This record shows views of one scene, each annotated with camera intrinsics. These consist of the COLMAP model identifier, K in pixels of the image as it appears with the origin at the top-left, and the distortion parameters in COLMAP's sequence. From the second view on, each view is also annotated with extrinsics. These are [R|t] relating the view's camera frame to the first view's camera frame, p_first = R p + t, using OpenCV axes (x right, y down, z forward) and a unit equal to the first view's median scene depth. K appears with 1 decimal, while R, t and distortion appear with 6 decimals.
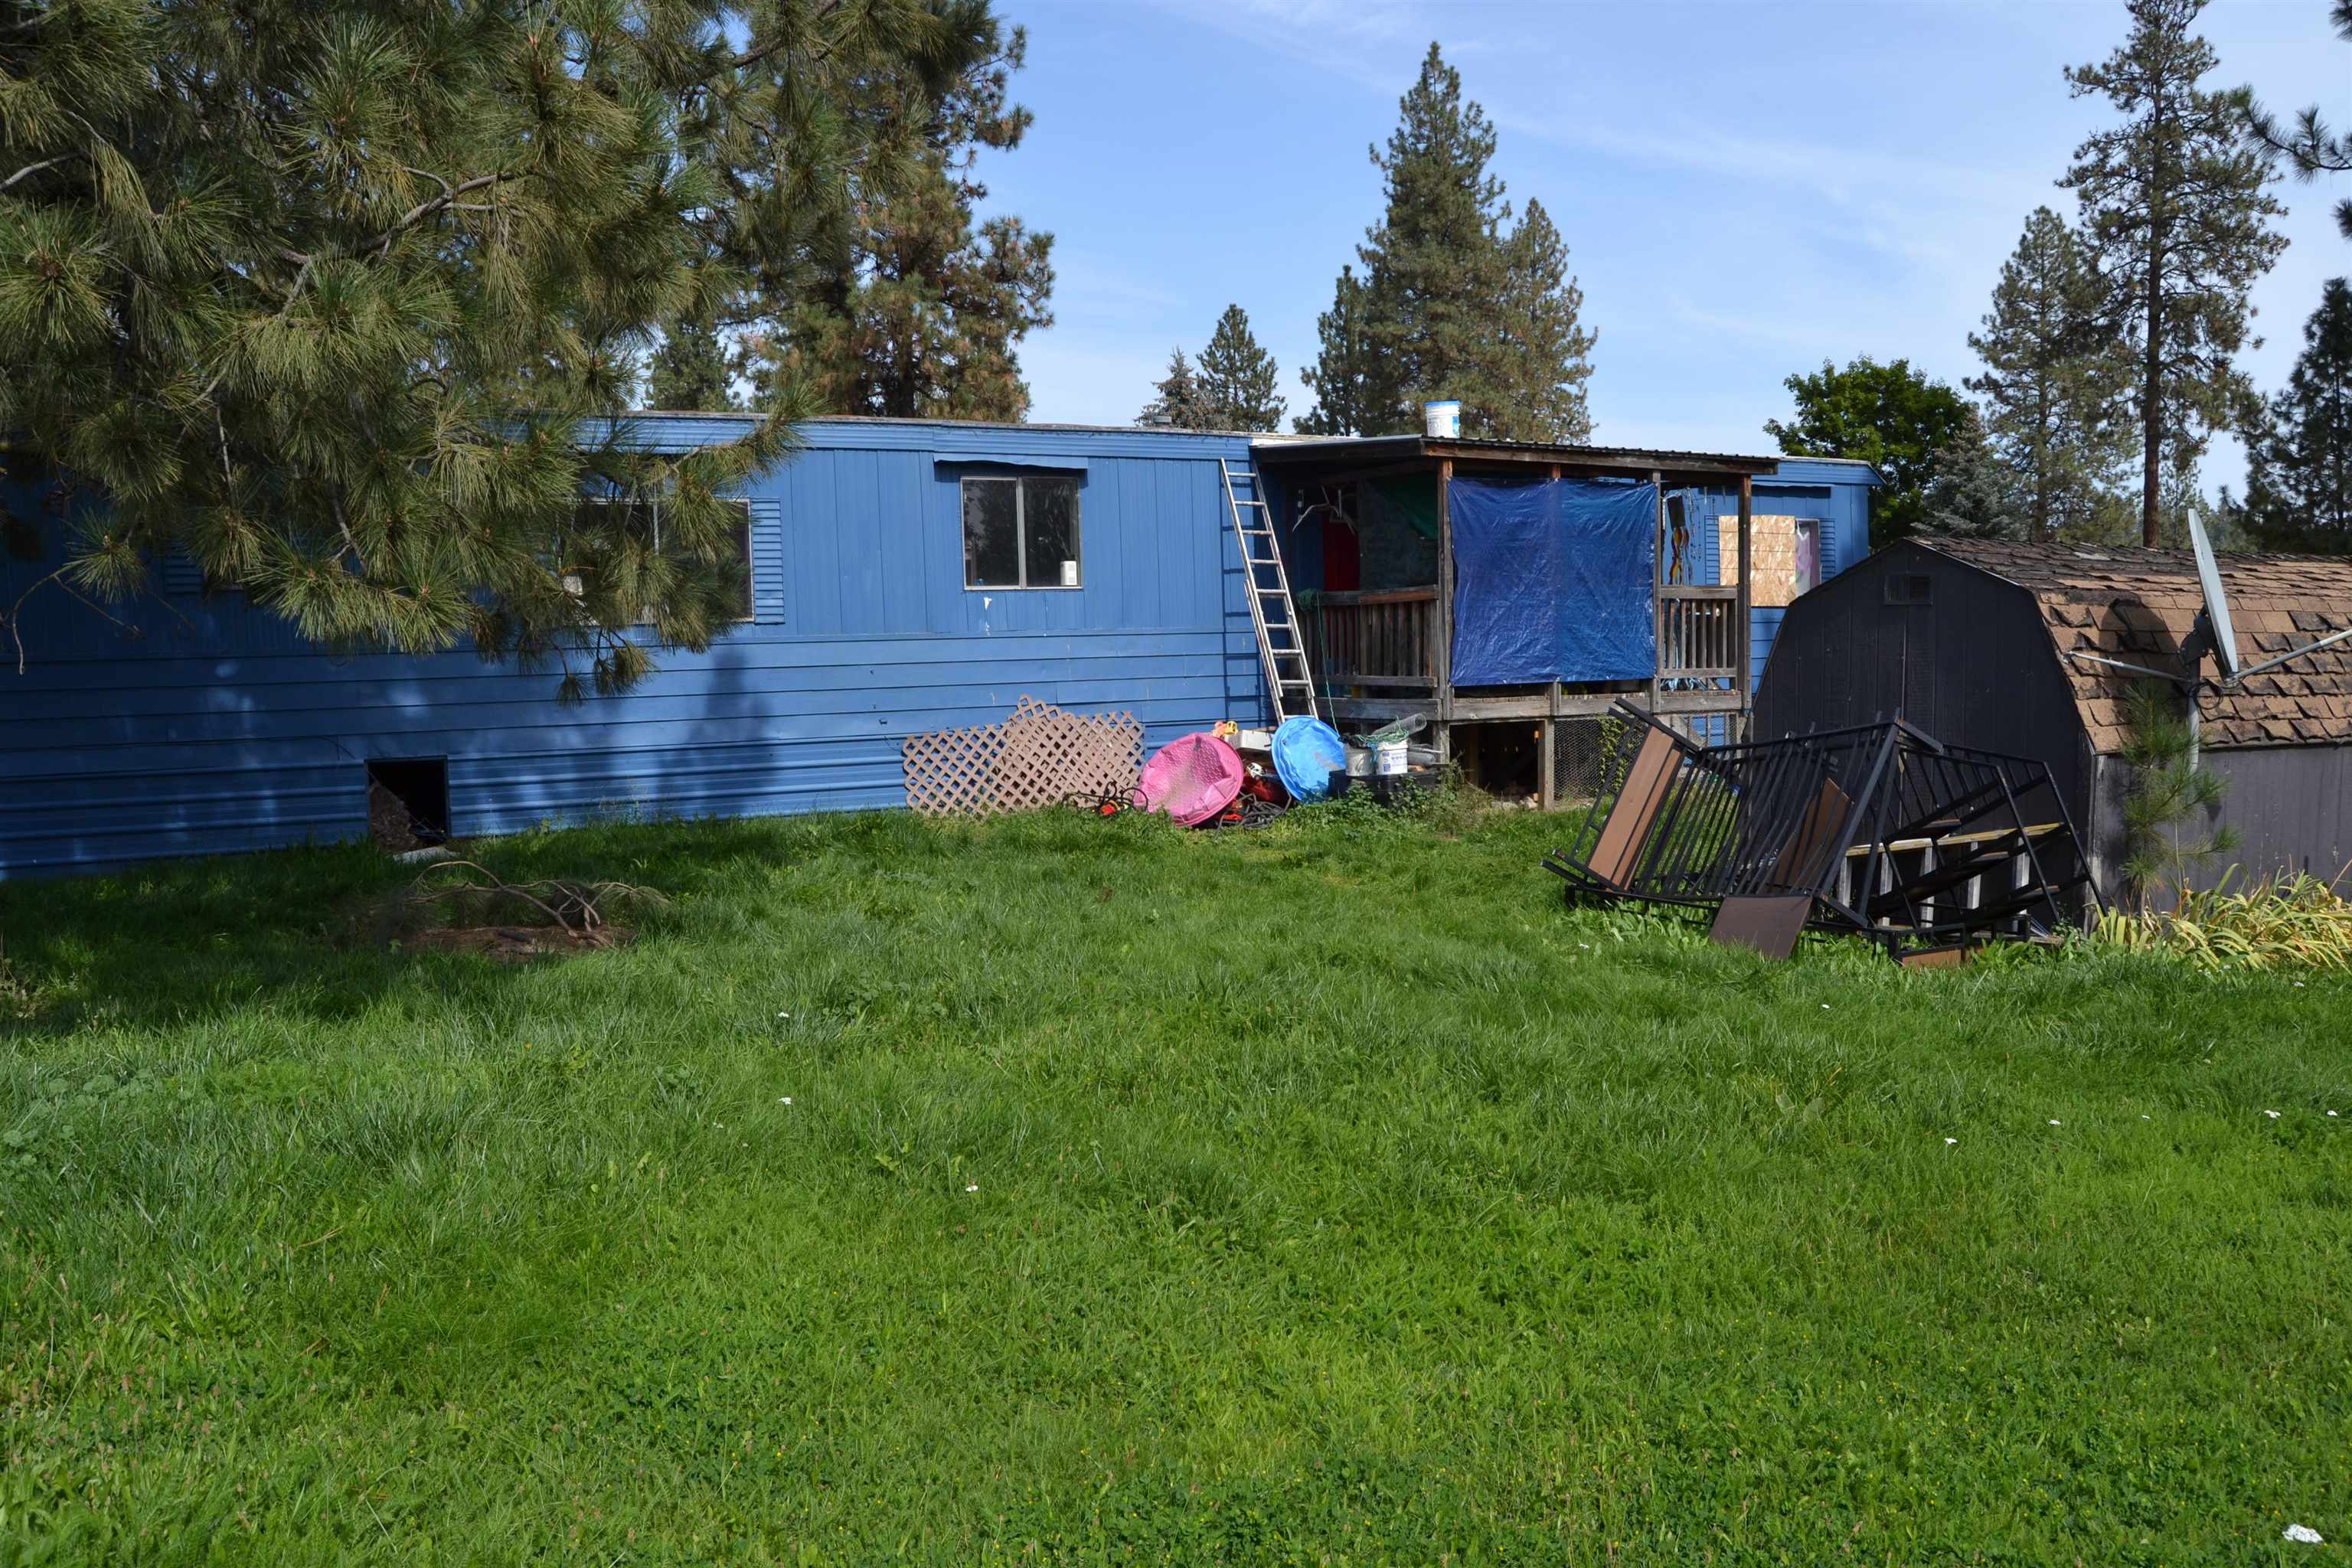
lens RADIAL K [[1870.2, 0, 1175.7], [0, 1870.2, 782.5], [0, 0, 1]] dist [-0.083985, -0.002943]
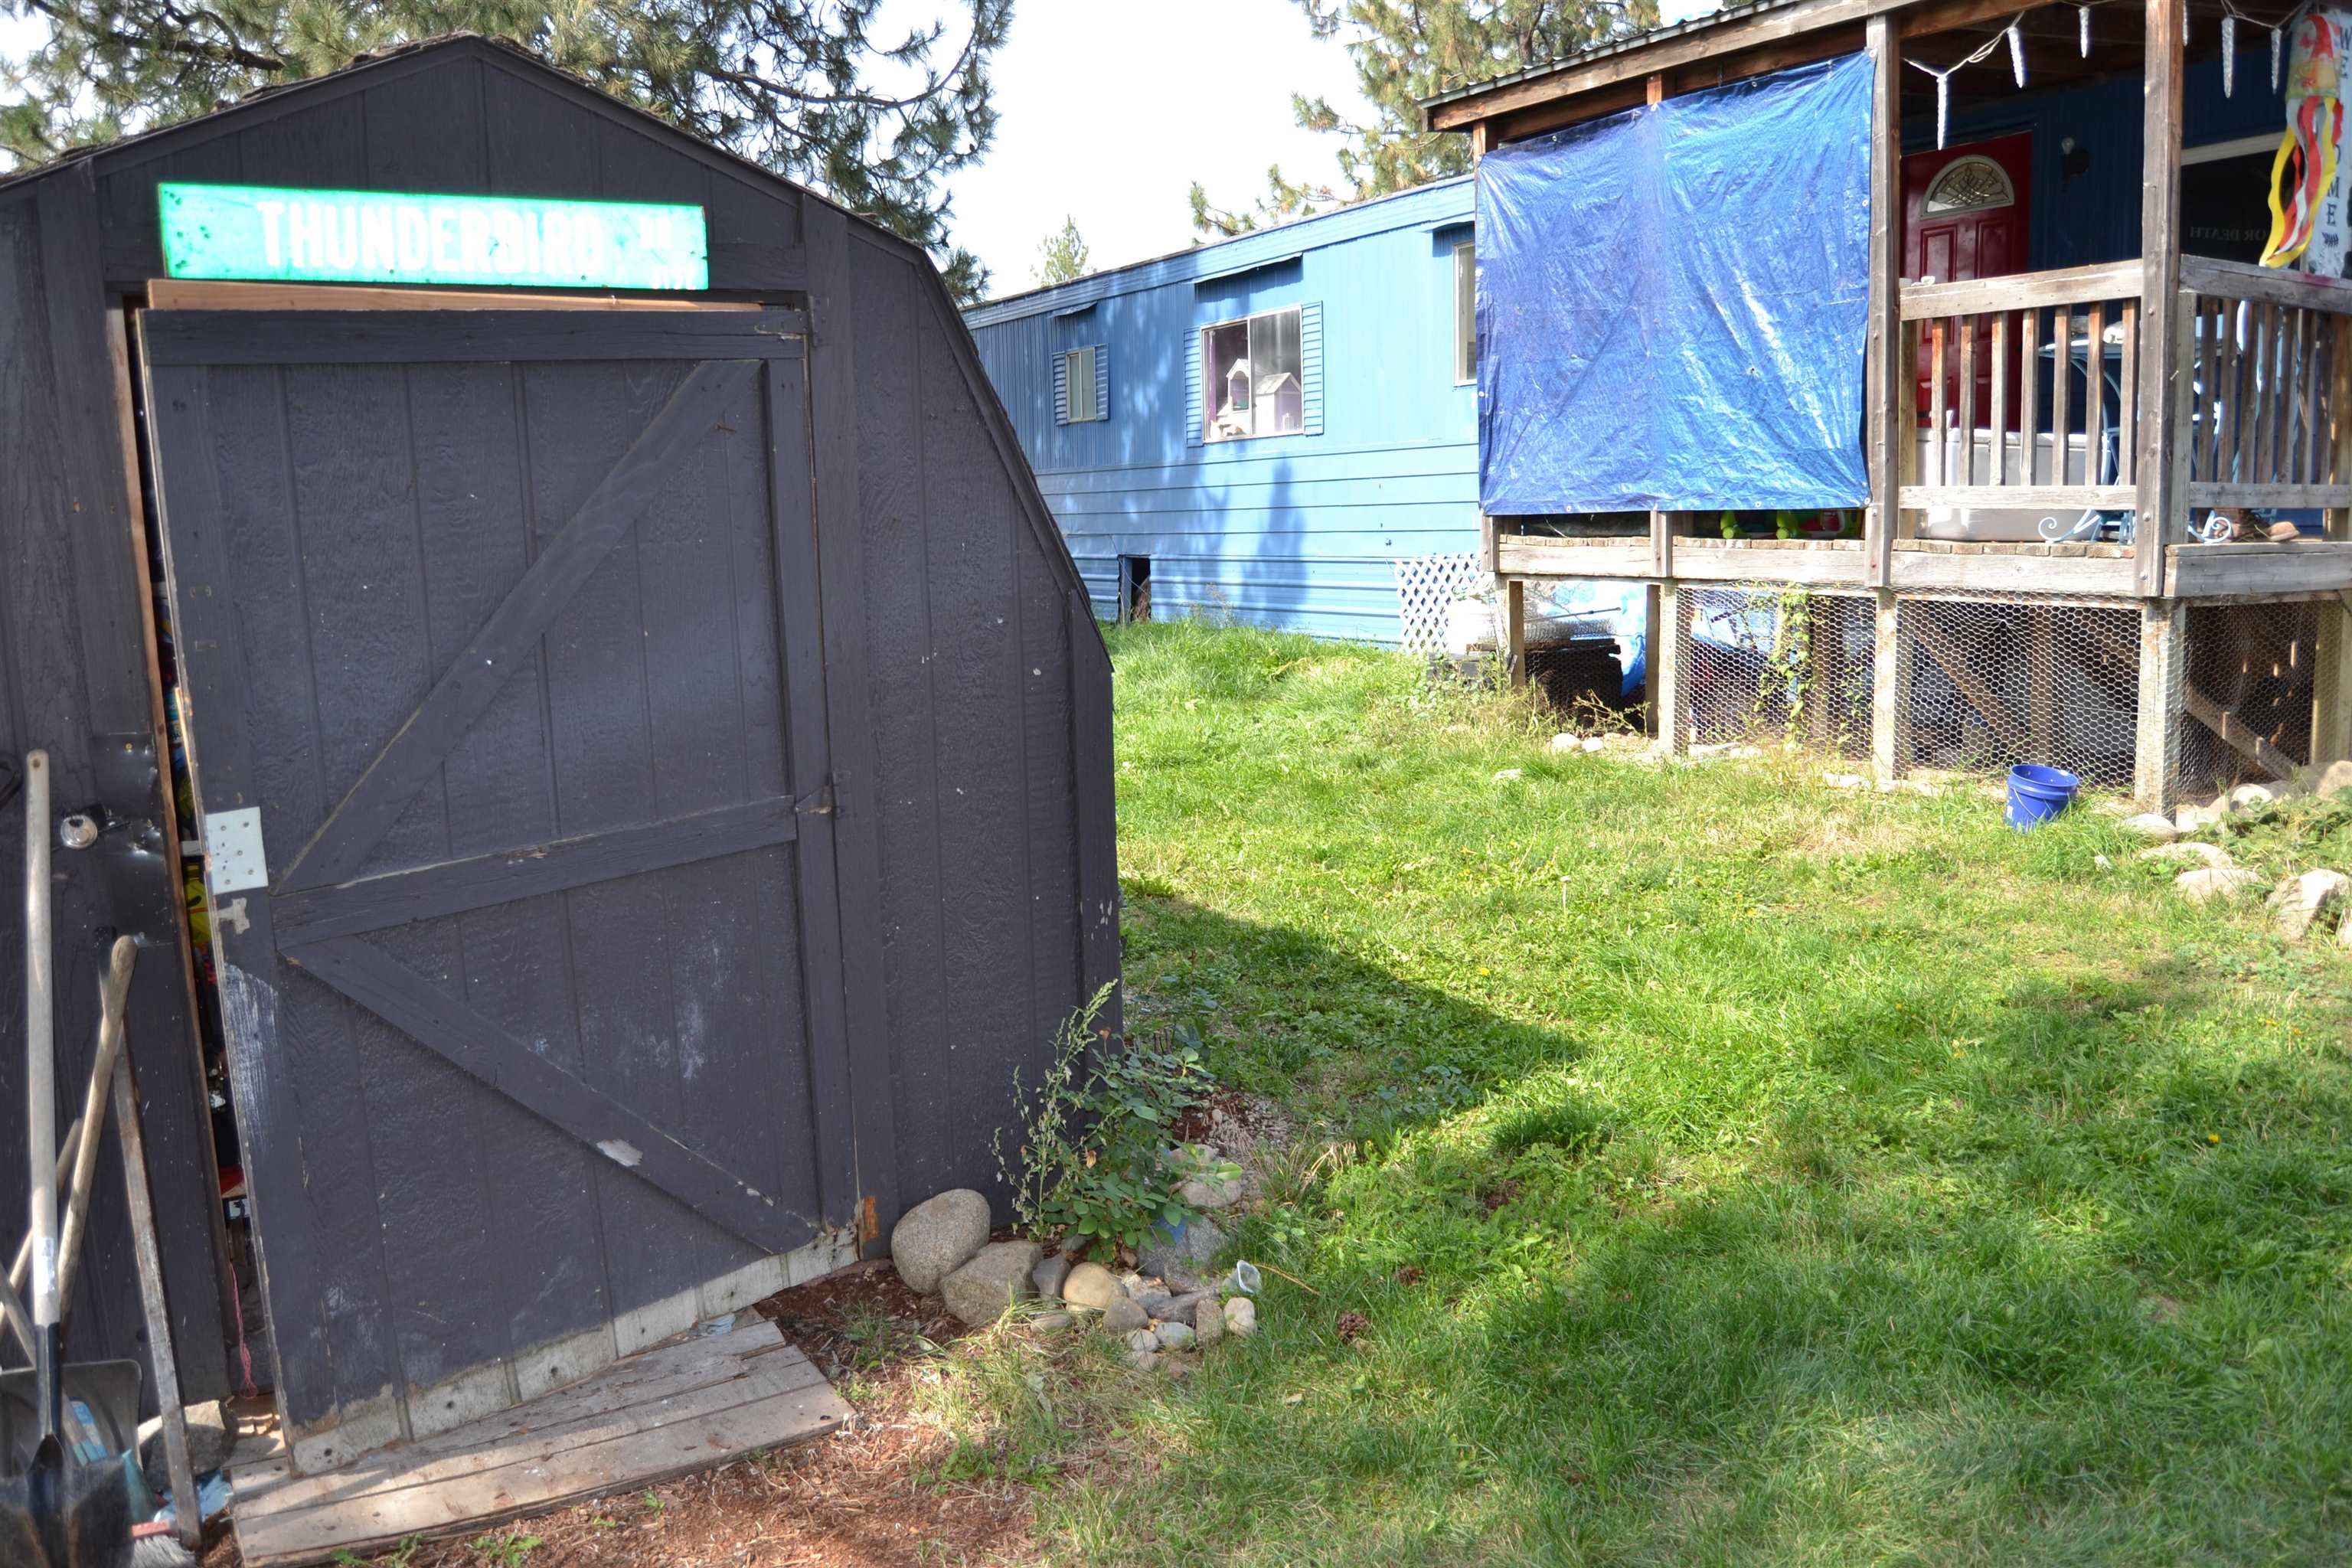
lens RADIAL K [[1870.2, 0, 1177.6], [0, 1870.2, 791.0], [0, 0, 1]] dist [-0.083985, -0.002943]
pose [[-0.031824, 0.161741, -0.986320, 0.734524], [-0.064617, 0.984422, 0.163515, -0.054591], [0.997403, 0.068937, -0.020877, 0.907131]]
